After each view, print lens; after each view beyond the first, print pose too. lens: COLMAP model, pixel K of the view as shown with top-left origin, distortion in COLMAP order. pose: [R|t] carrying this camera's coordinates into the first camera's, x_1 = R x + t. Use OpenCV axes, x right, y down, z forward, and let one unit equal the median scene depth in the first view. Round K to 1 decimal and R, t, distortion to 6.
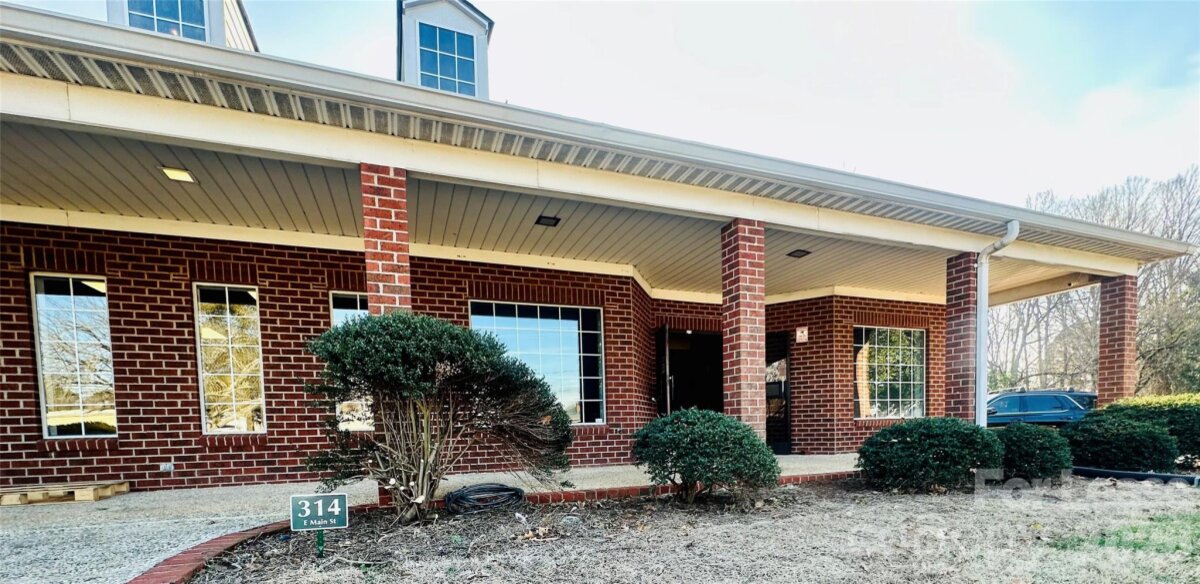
lens RADIAL K [[531.2, 0, 609.3], [0, 531.2, 460.2], [0, 0, 1]] dist [-0.001931, 0.000111]
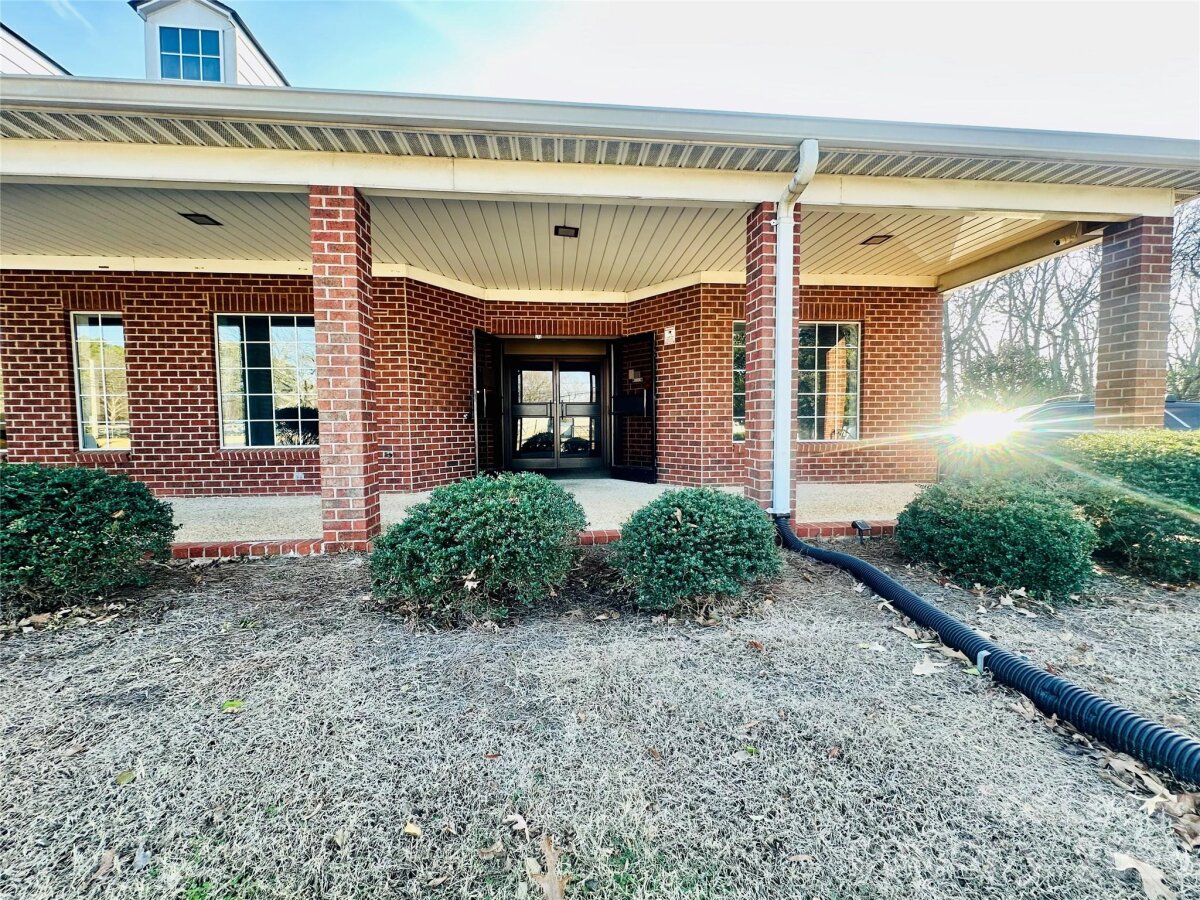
lens RADIAL K [[478.3, 0, 600.5], [0, 478.3, 450.5], [0, 0, 1]] dist [-0.003702, 0.001008]
pose [[0.959614, 0.032980, -0.279379, 0.586039], [-0.032811, 0.999448, 0.005282, -0.078578], [0.279398, 0.004098, 0.960166, 0.346768]]
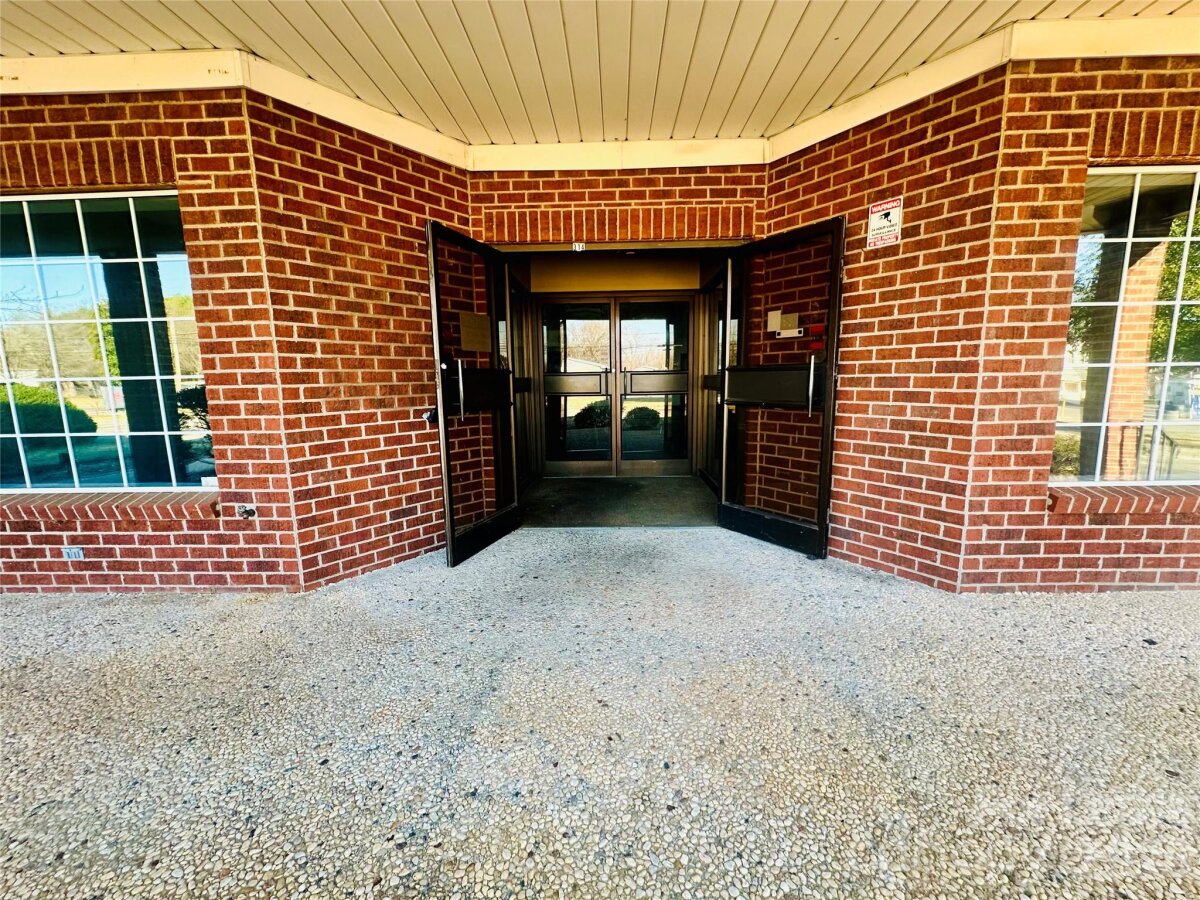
lens RADIAL K [[478.3, 0, 600.5], [0, 478.3, 450.5], [0, 0, 1]] dist [-0.003702, 0.001008]
pose [[0.916635, 0.073003, -0.393002, 0.408251], [-0.032308, 0.993495, 0.109196, -0.151197], [0.398418, -0.087396, 0.913031, 0.798556]]
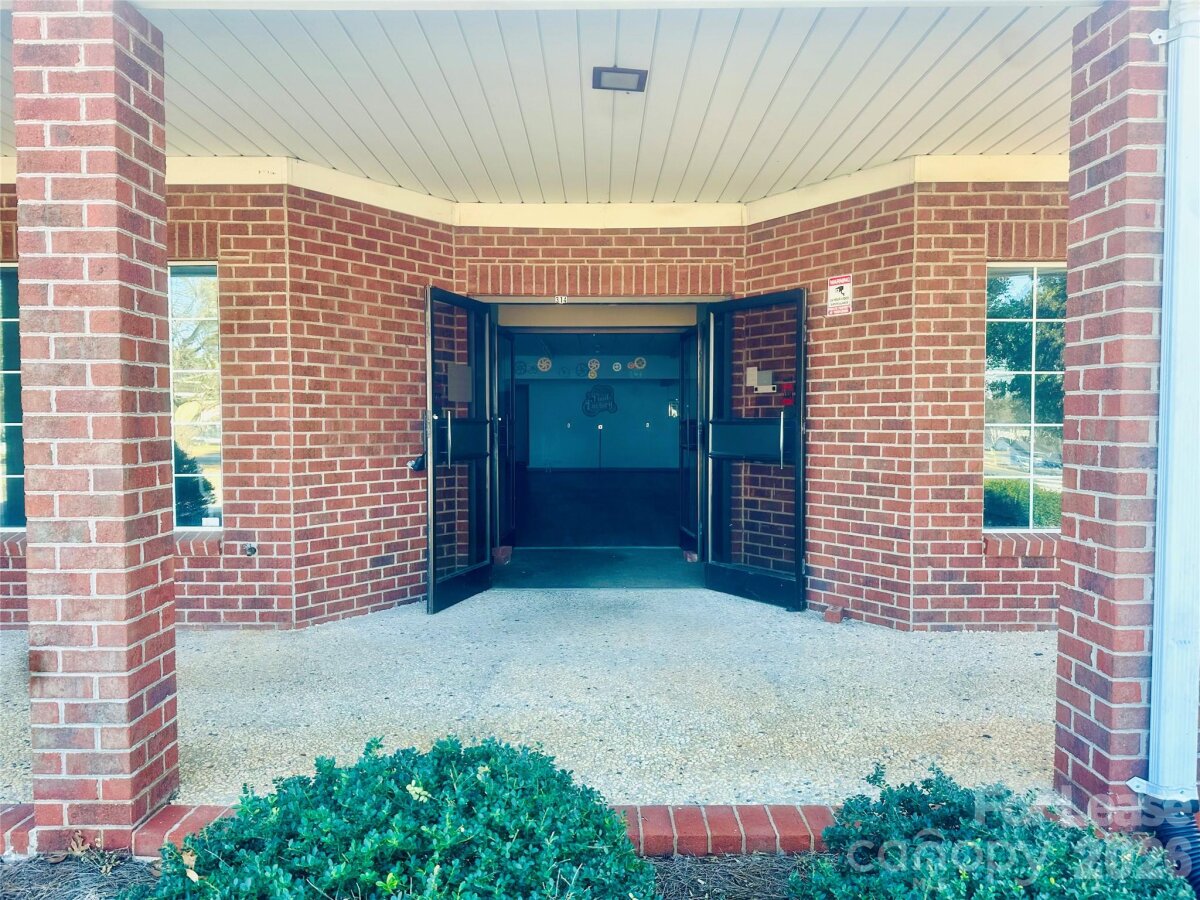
lens RADIAL K [[837.4, 0, 591.9], [0, 837.4, 453.8], [0, 0, 1]] dist [0.087898, -0.114253]
pose [[0.925433, 0.040145, -0.376778, 0.536145], [-0.045440, 0.998954, -0.005172, -0.143014], [0.376176, 0.021908, 0.926289, 0.482802]]
